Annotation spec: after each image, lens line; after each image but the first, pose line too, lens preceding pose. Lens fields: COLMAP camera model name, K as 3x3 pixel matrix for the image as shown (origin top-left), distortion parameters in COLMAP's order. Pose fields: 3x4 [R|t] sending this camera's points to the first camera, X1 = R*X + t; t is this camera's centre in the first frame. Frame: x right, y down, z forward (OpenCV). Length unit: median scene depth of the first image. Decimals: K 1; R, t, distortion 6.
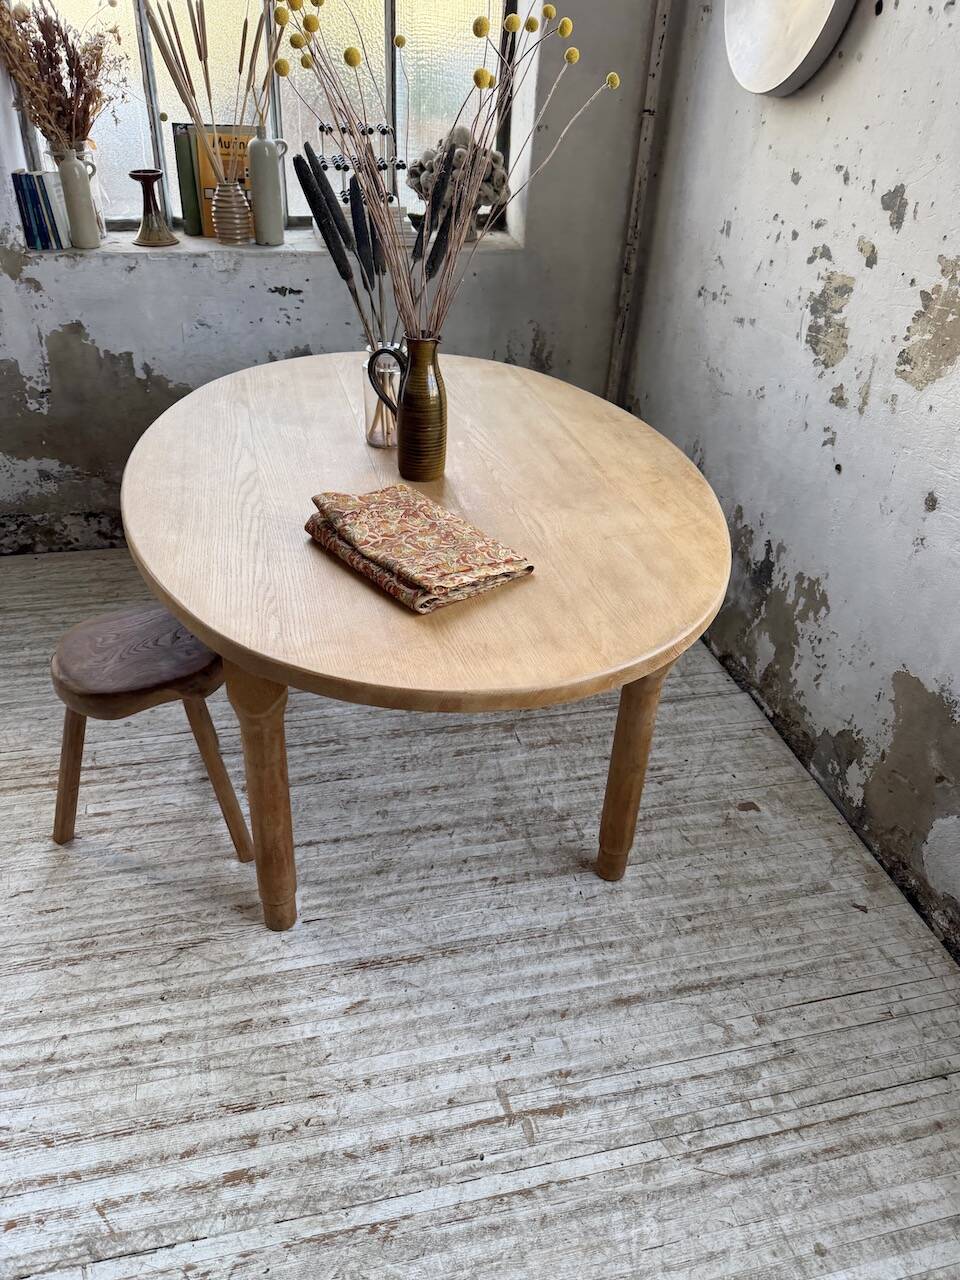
lens RADIAL K [[909.2, 0, 475.0], [0, 909.2, 641.9], [0, 0, 1]] dist [0.011071, -0.020263]
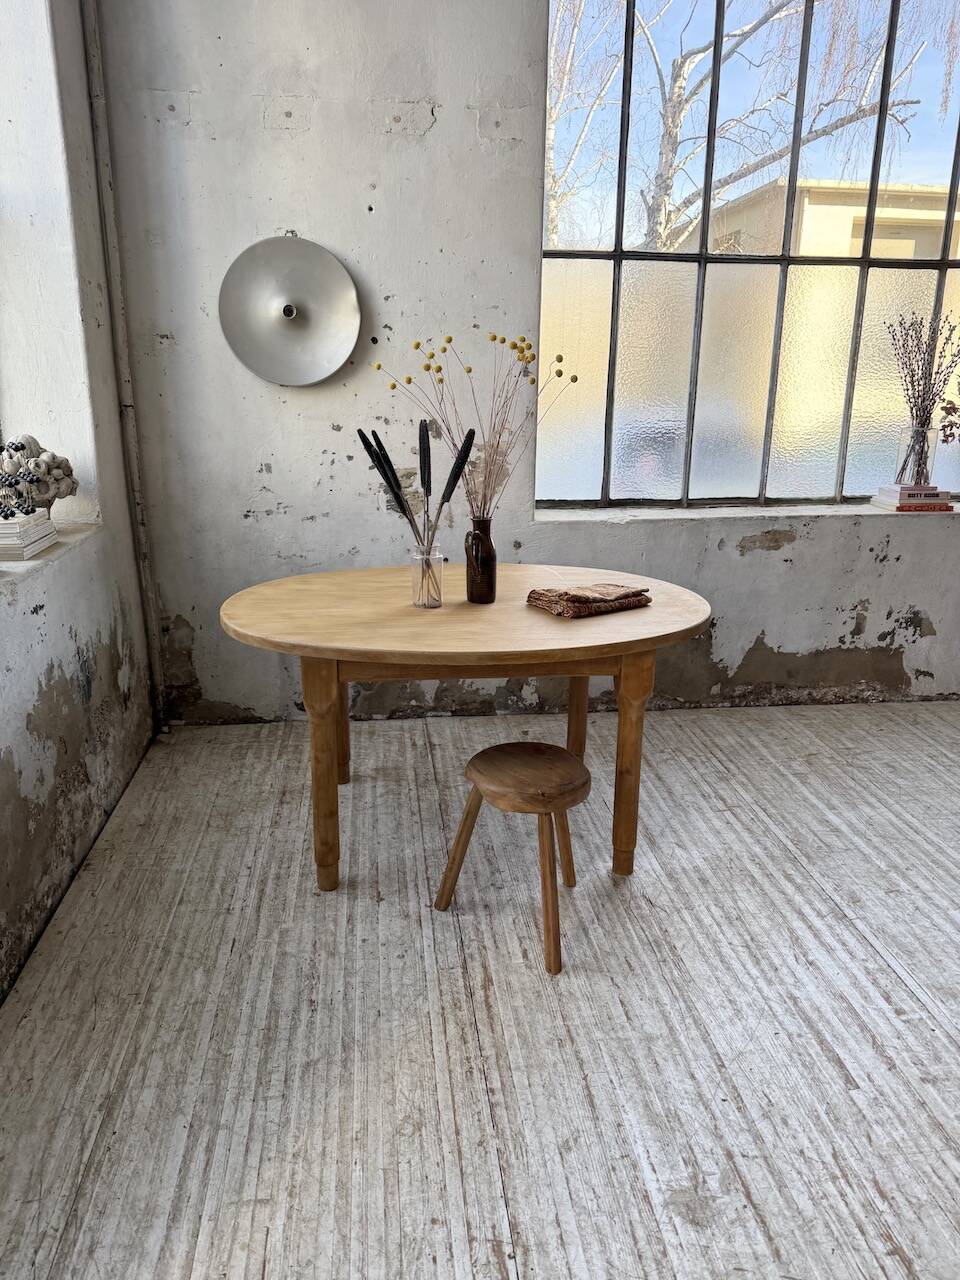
lens RADIAL K [[882.2, 0, 485.6], [0, 882.2, 638.7], [0, 0, 1]] dist [0.185150, -0.410298]
pose [[0.106896, -0.324932, 0.939677, -1.607705], [0.552806, 0.804972, 0.215466, -0.484108], [-0.826425, 0.496427, 0.265673, 0.632590]]
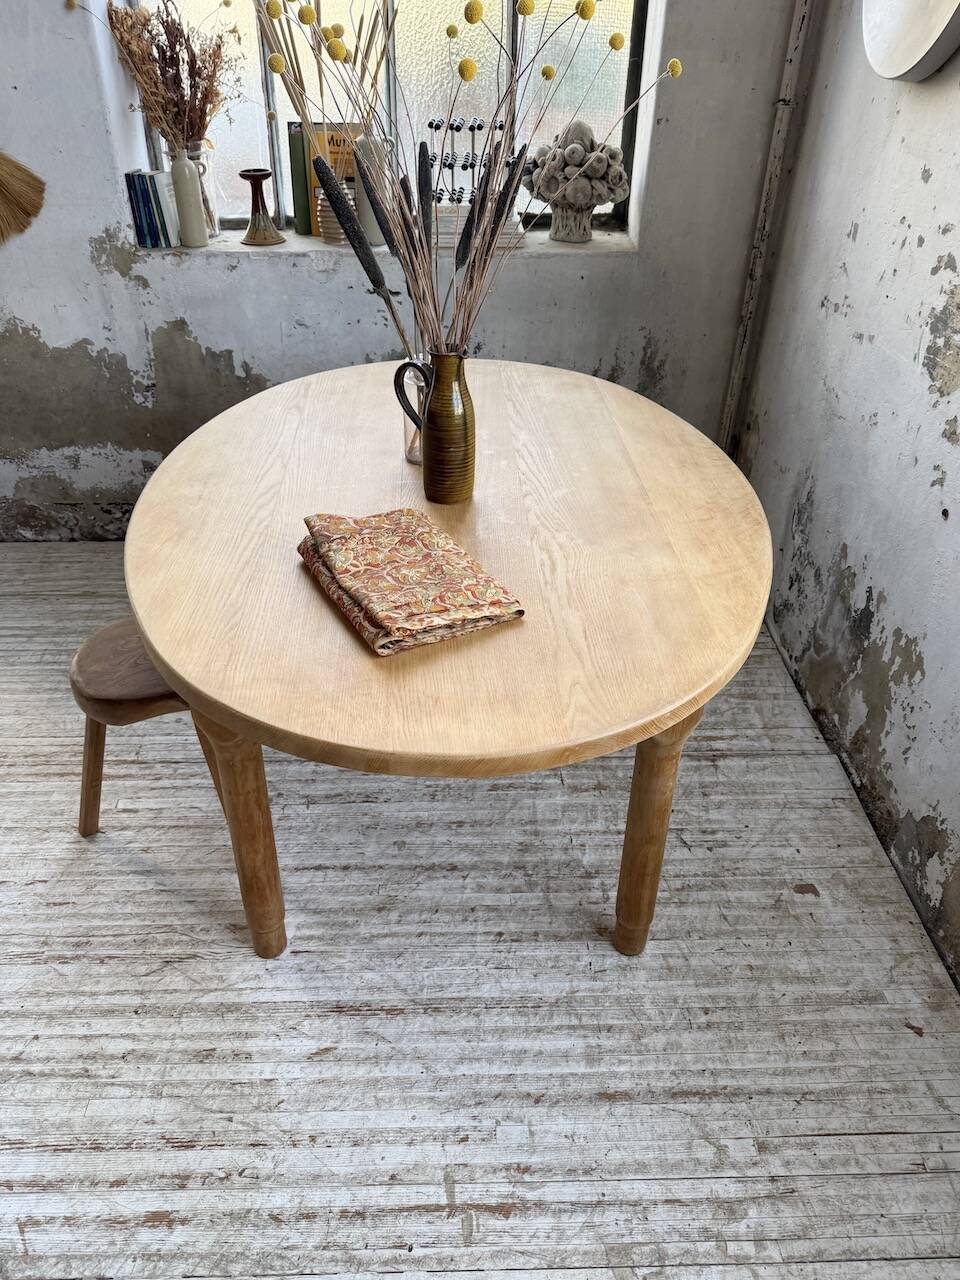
lens RADIAL K [[907.9, 0, 476.8], [0, 907.9, 641.4], [0, 0, 1]] dist [0.001571, -0.008642]
pose [[0.979652, 0.087668, -0.180547, 0.156242], [-0.086467, 0.996149, 0.014529, -0.053997], [0.181125, 0.001378, 0.983459, 0.093024]]
